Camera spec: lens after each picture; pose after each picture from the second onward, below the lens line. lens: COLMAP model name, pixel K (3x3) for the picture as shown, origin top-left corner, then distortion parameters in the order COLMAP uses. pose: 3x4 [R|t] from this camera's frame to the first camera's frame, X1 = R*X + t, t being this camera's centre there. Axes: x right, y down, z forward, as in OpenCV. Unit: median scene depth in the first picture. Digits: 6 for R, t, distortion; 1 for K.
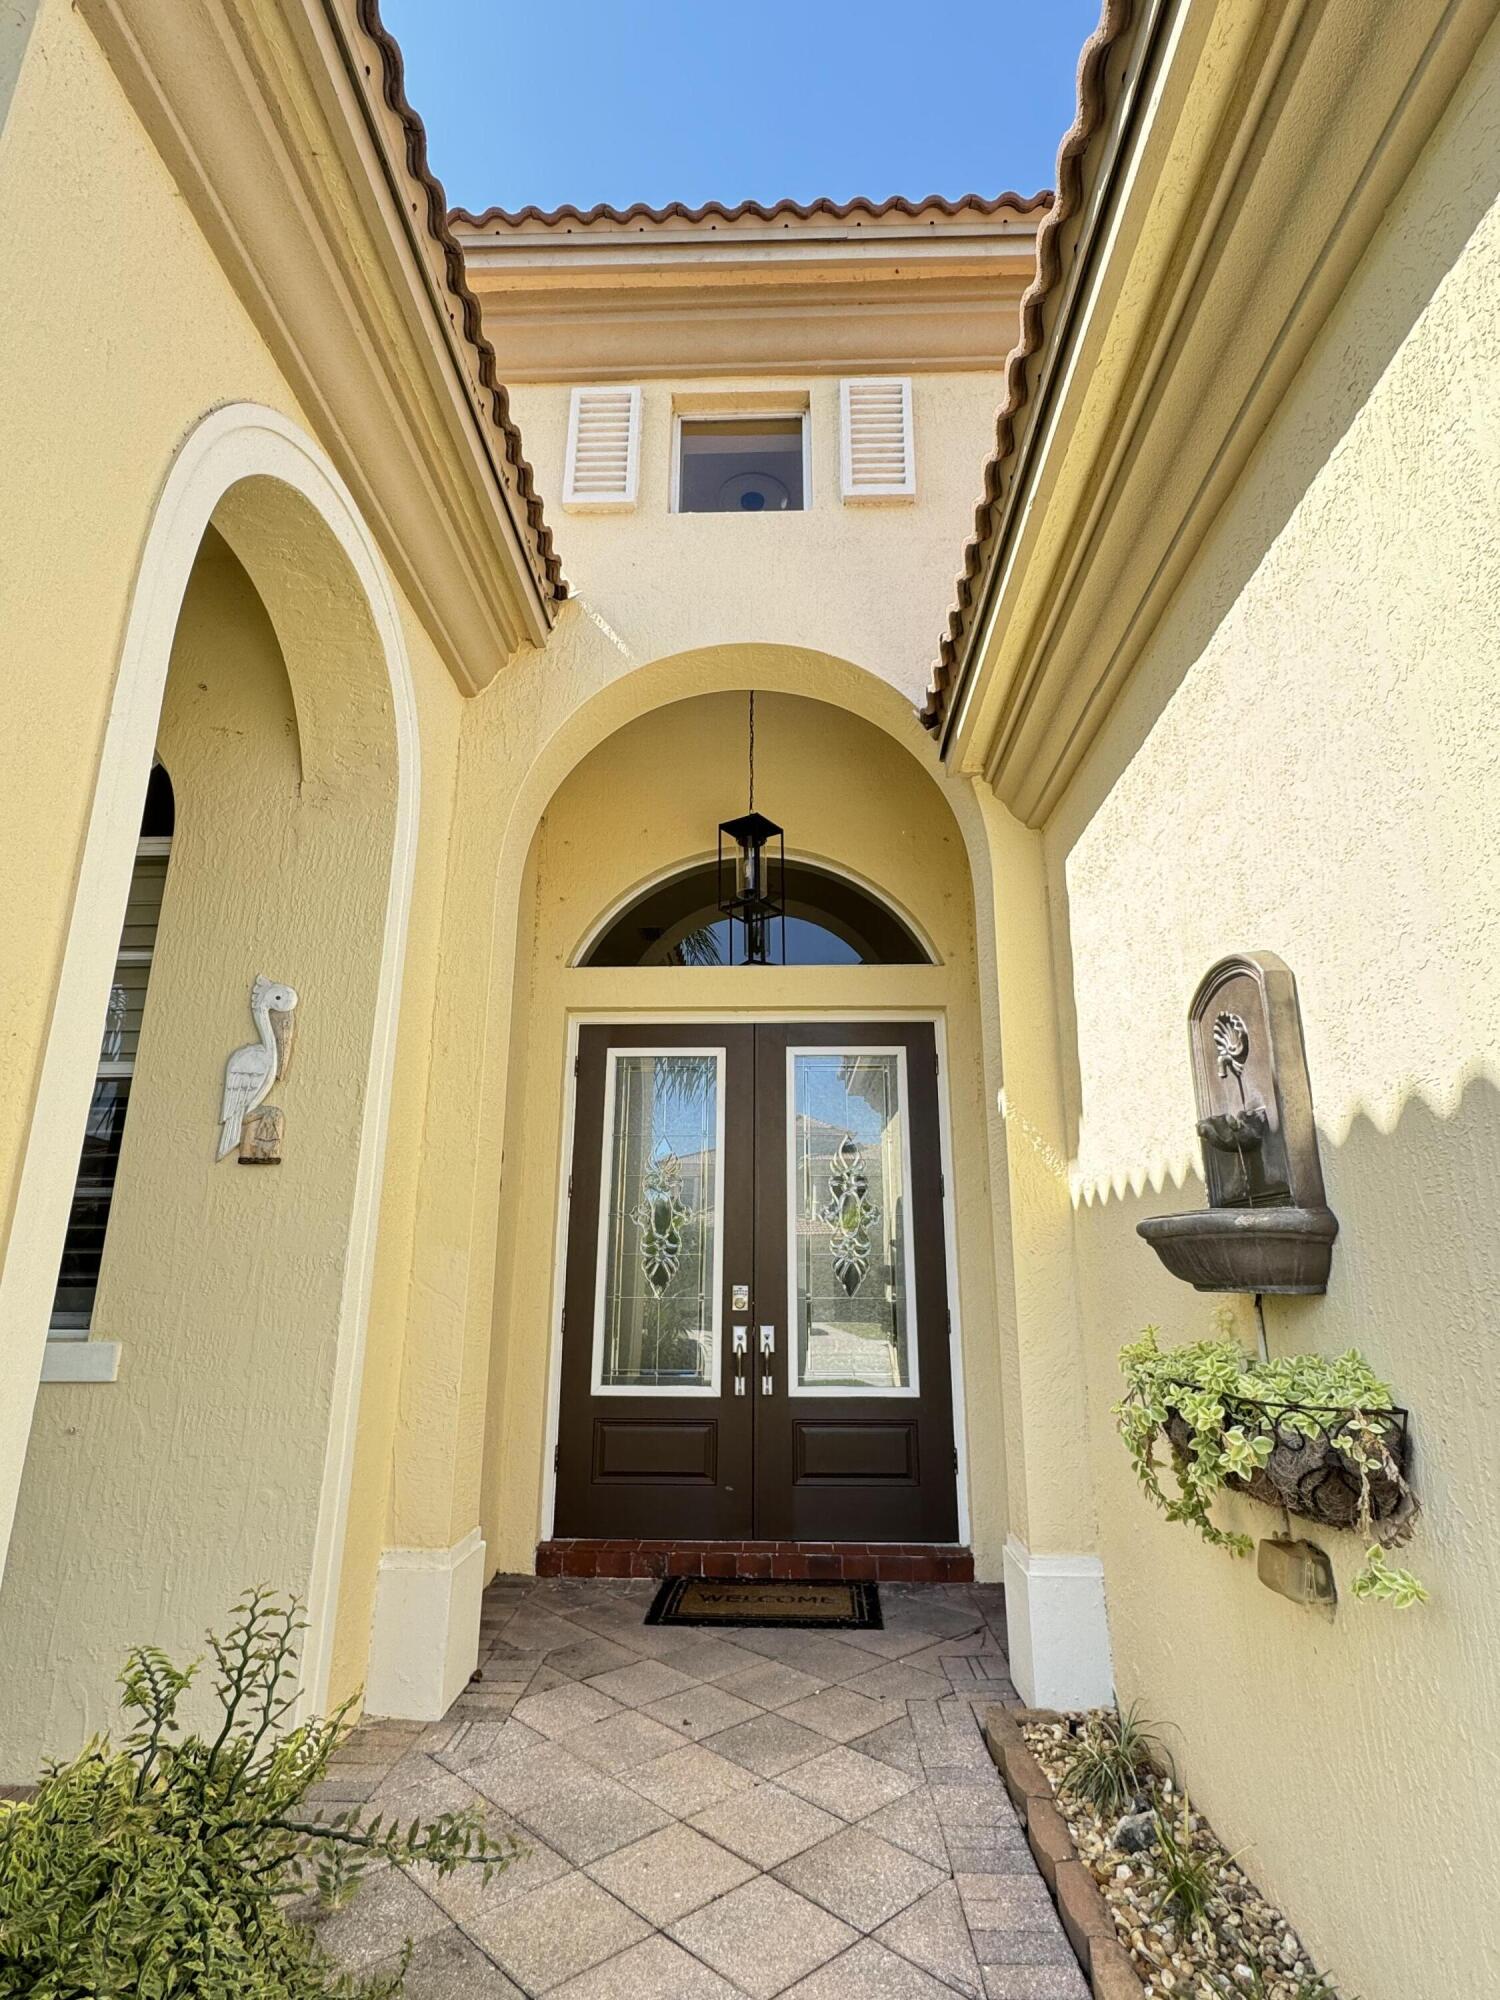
lens RADIAL K [[1000.9, 0, 747.0], [0, 1000.9, 1002.0], [0, 0, 1]] dist [-0.000210, -0.000791]
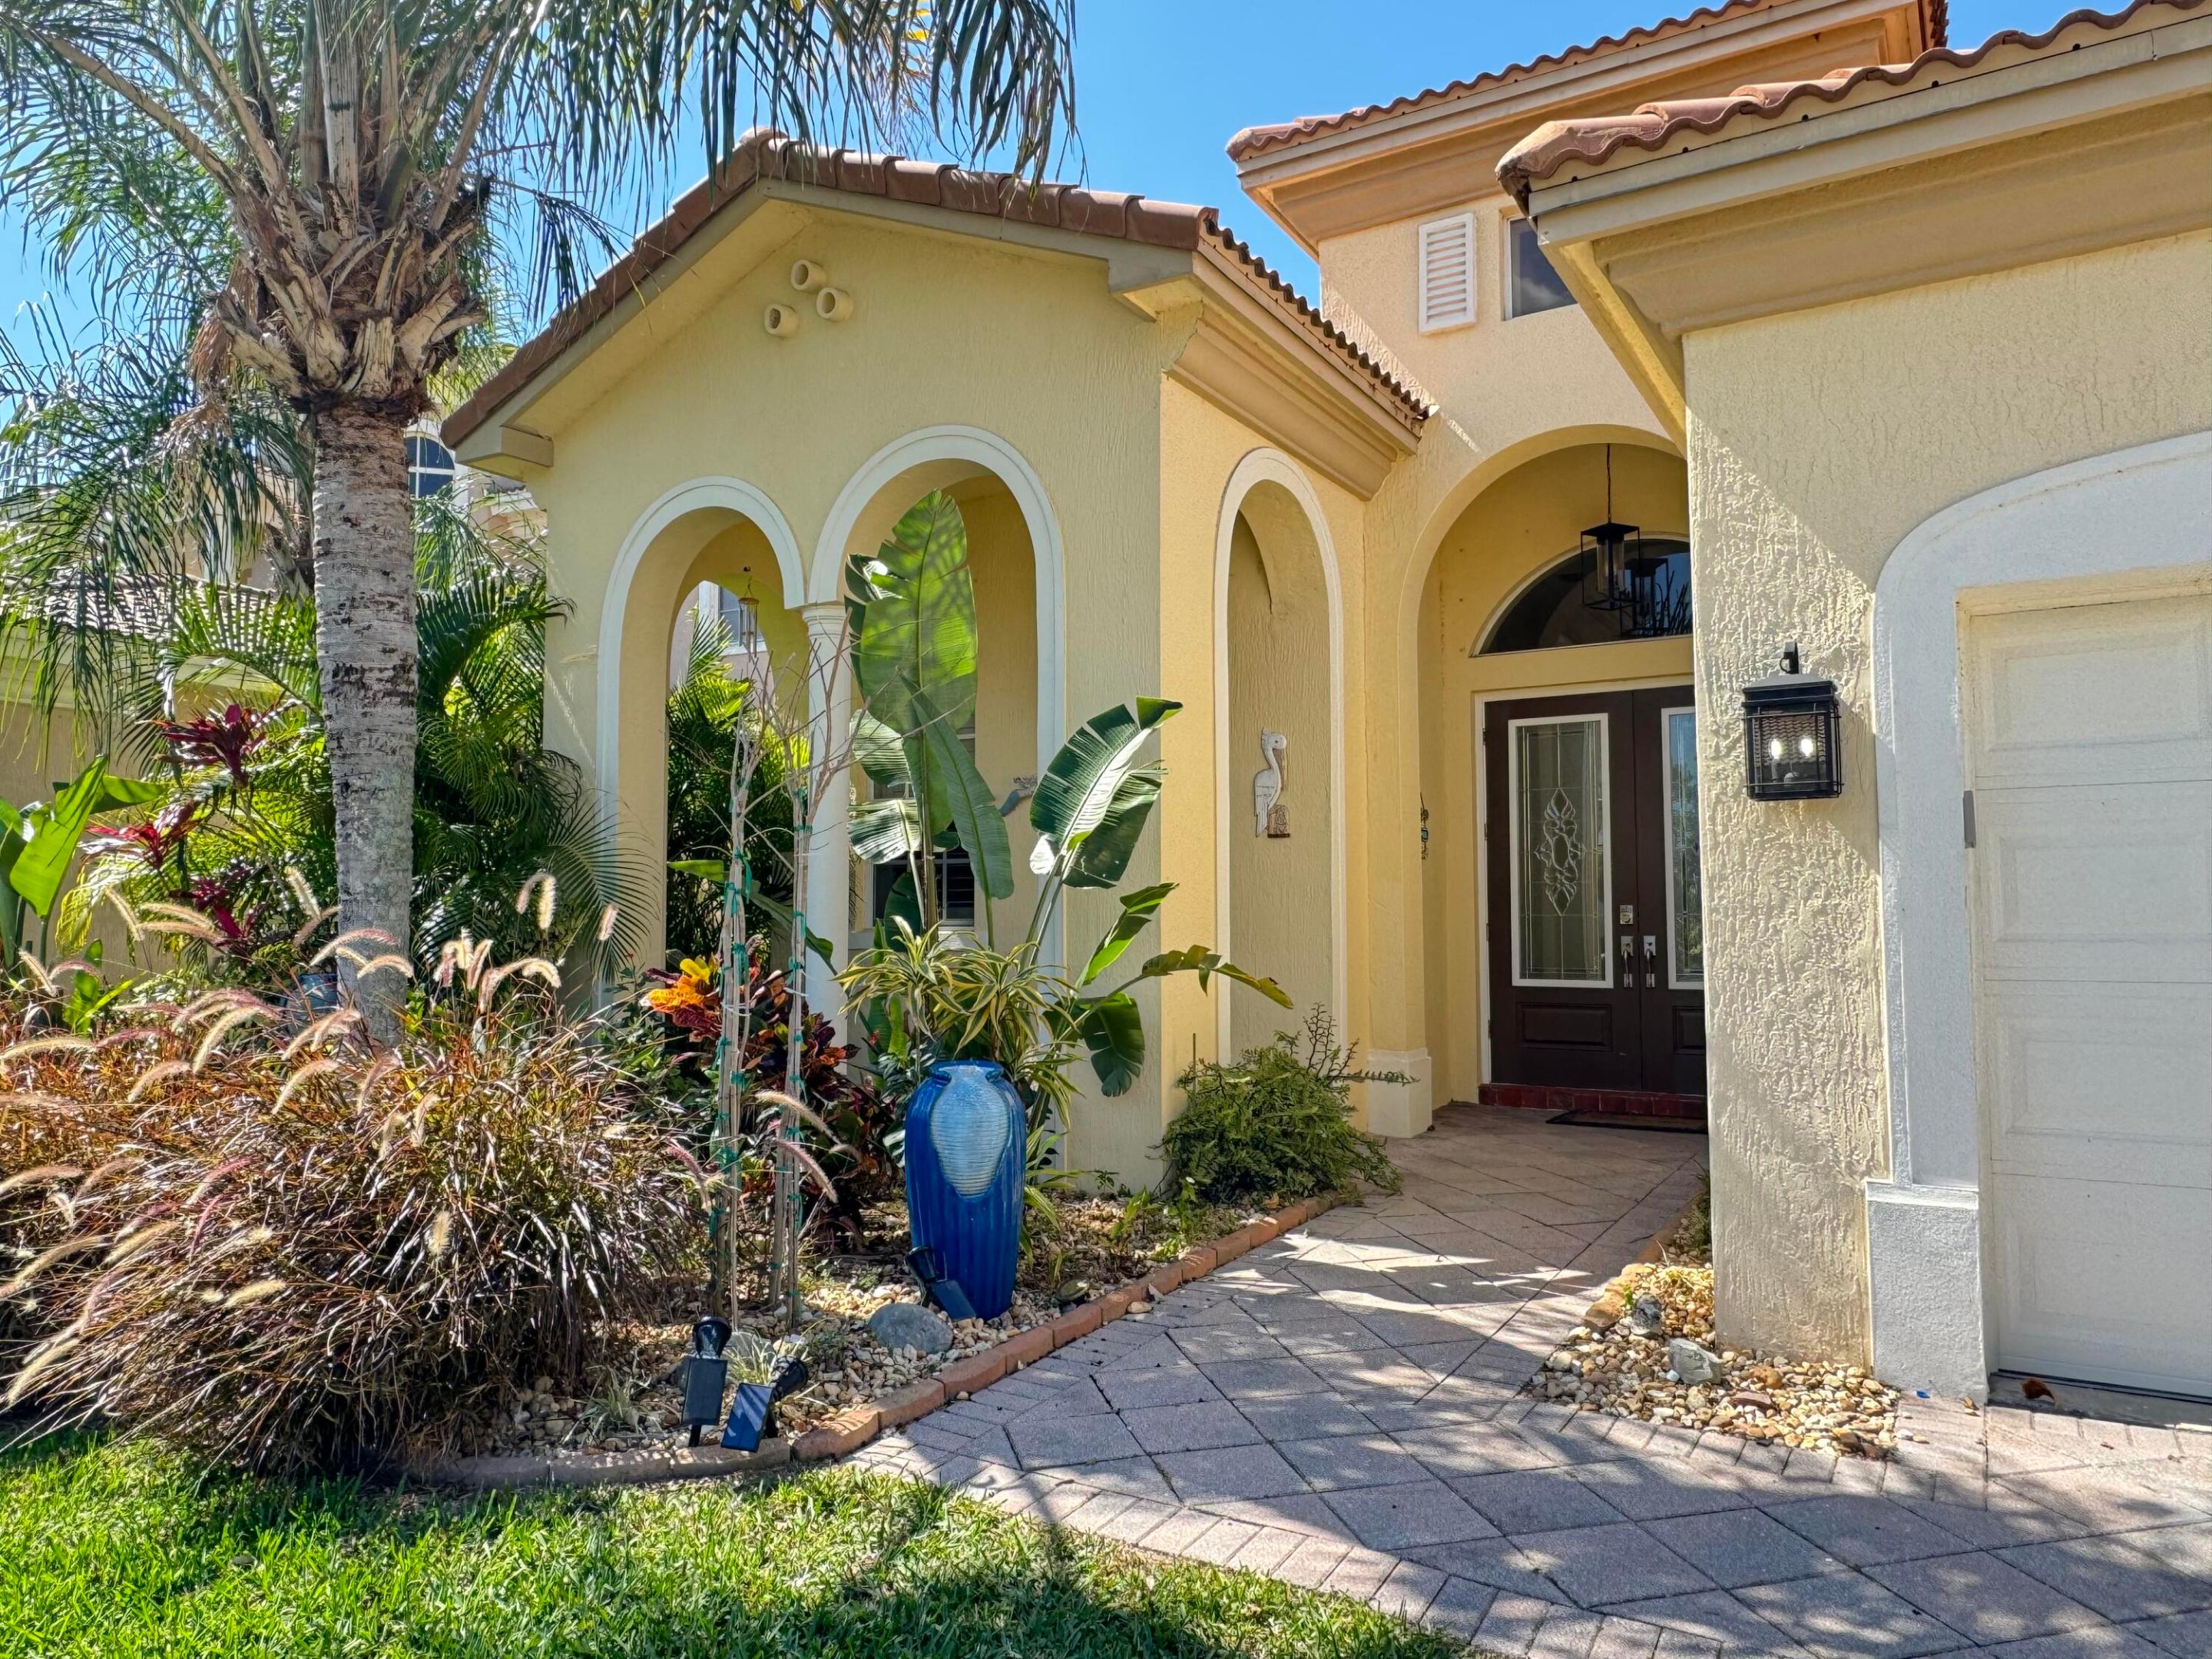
lens RADIAL K [[1461.8, 0, 1105.1], [0, 1461.8, 828.4], [0, 0, 1]] dist [-0.001976, 0.003490]
pose [[0.872027, -0.037657, -0.488007, 0.327354], [0.136862, 0.976025, 0.169244, -0.214170], [0.469934, -0.214375, 0.856274, -0.873354]]
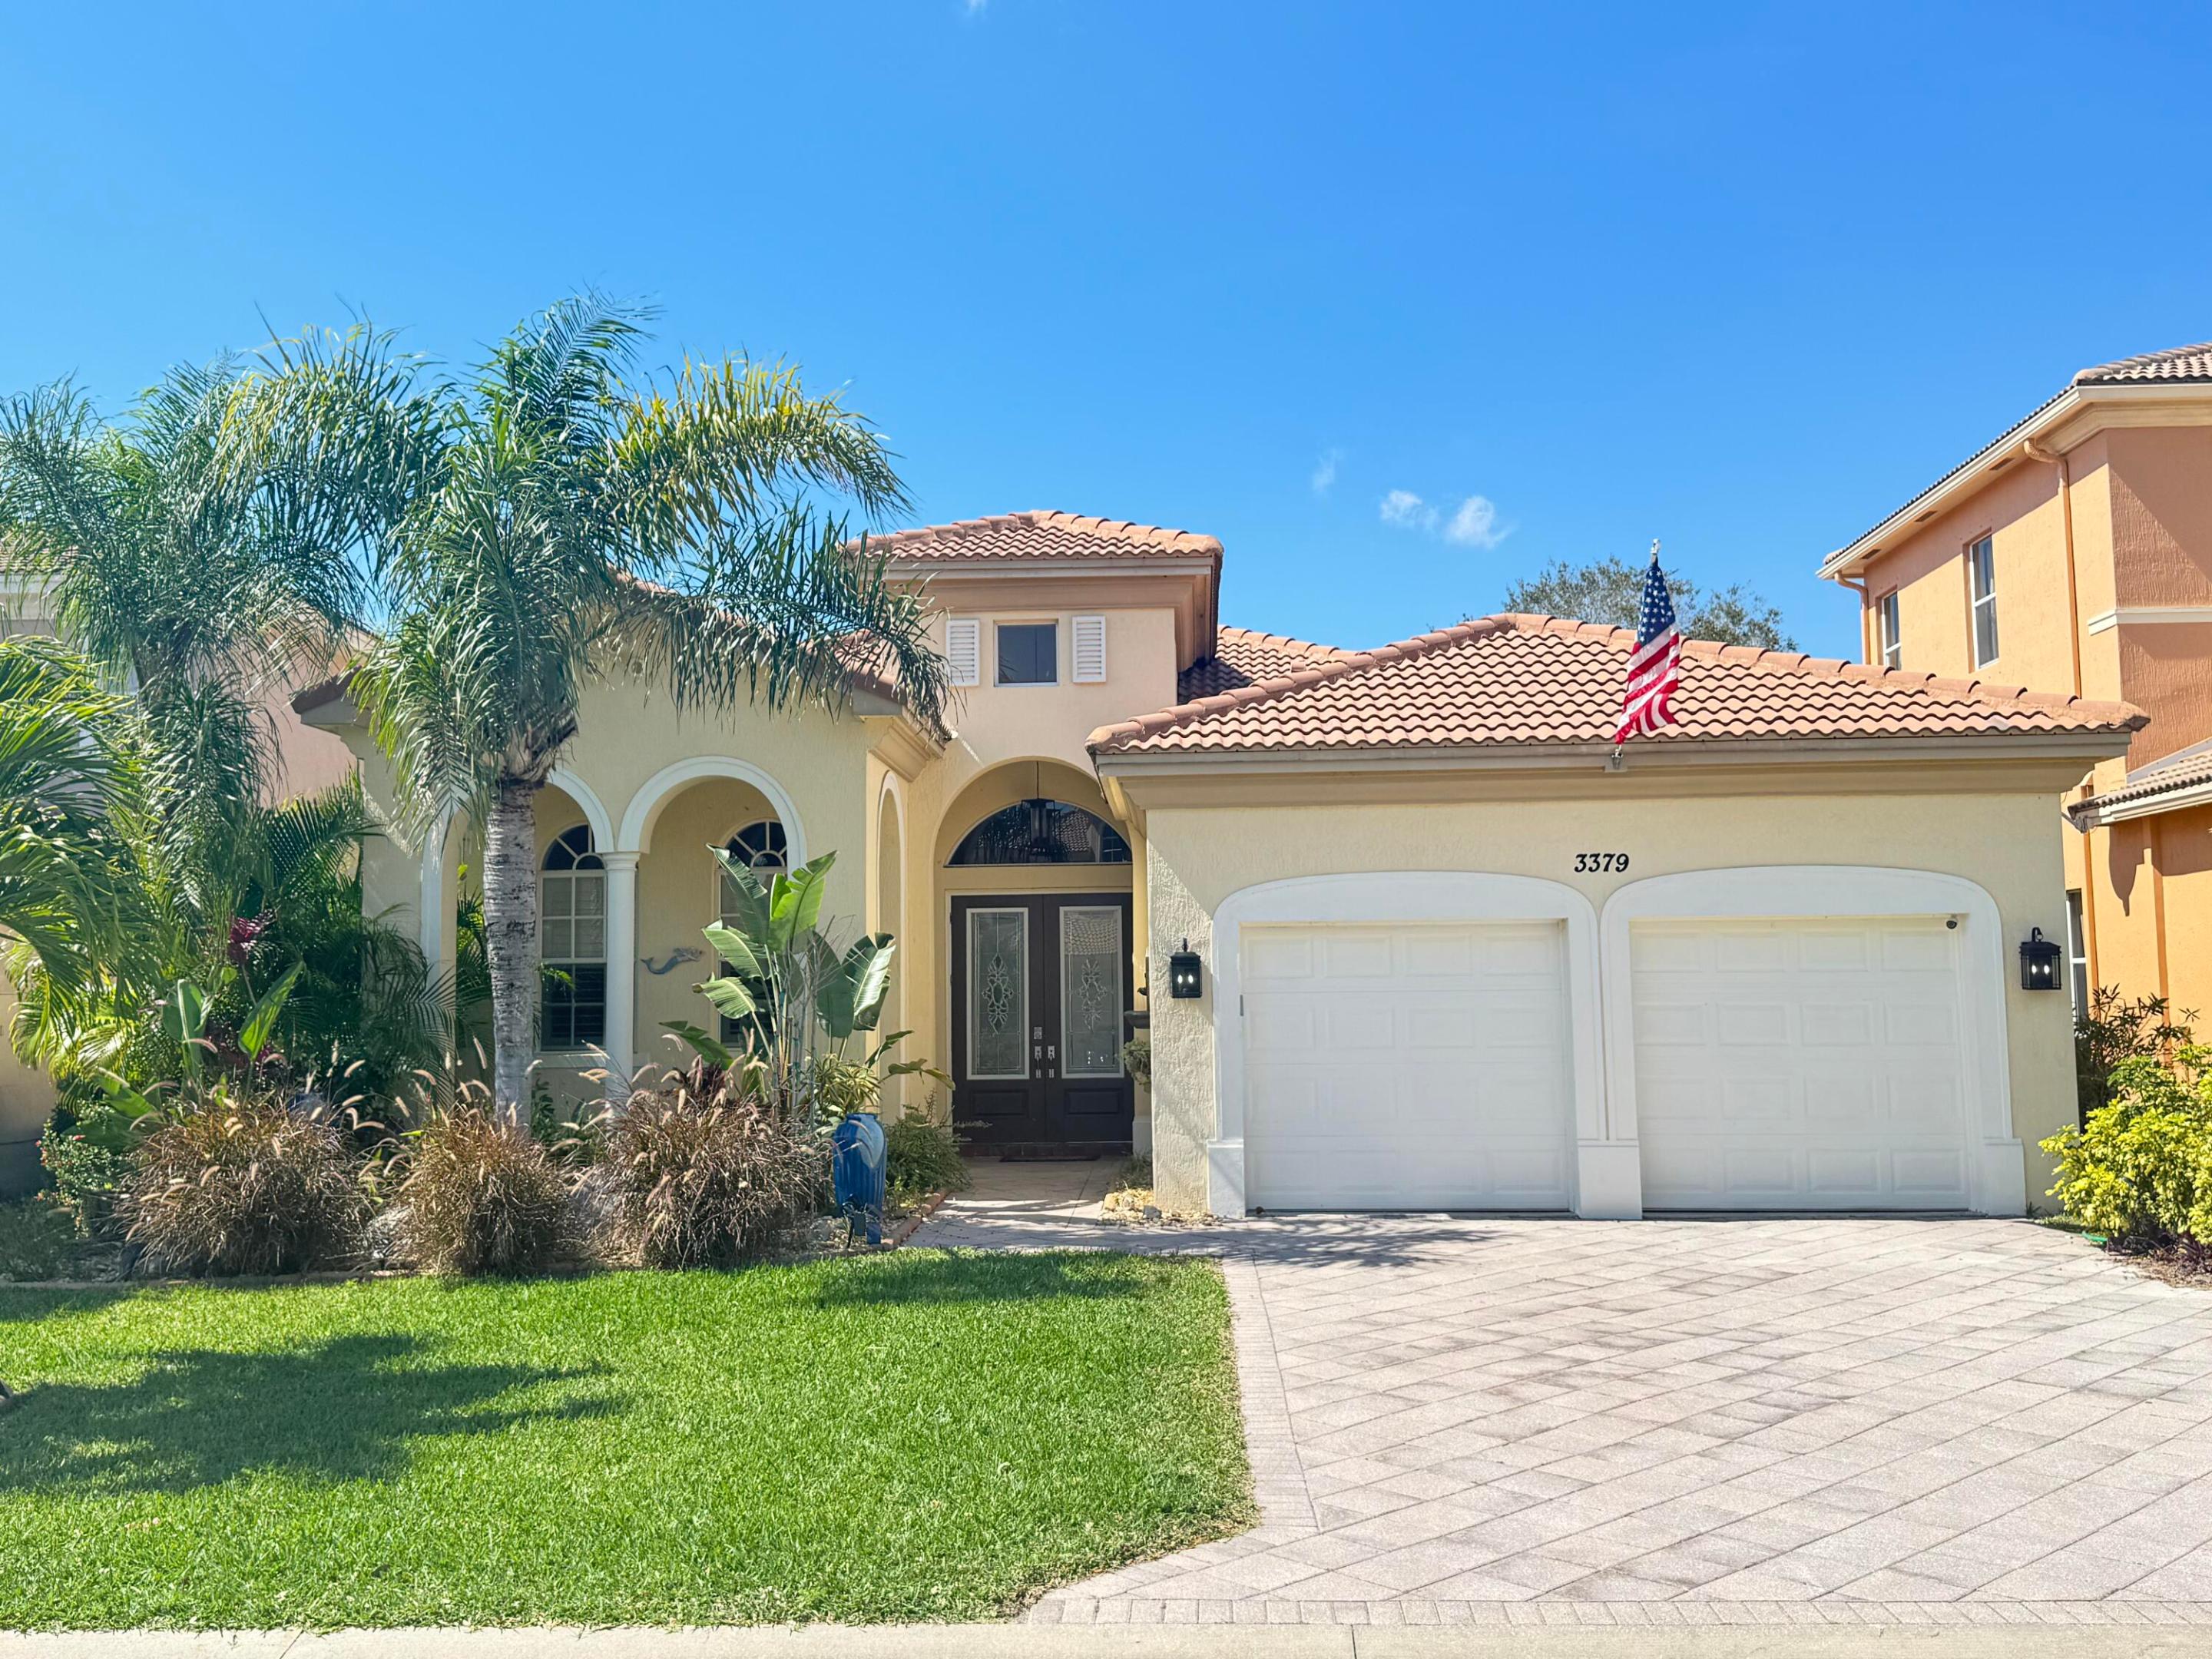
lens RADIAL K [[1984.3, 0, 1112.6], [0, 1984.3, 821.5], [0, 0, 1]] dist [0.009690, 0.000072]
pose [[0.999797, -0.019684, 0.004271, 0.139183], [0.018620, 0.984088, 0.176701, -0.855659], [-0.007681, -0.176586, 0.984255, -2.957791]]
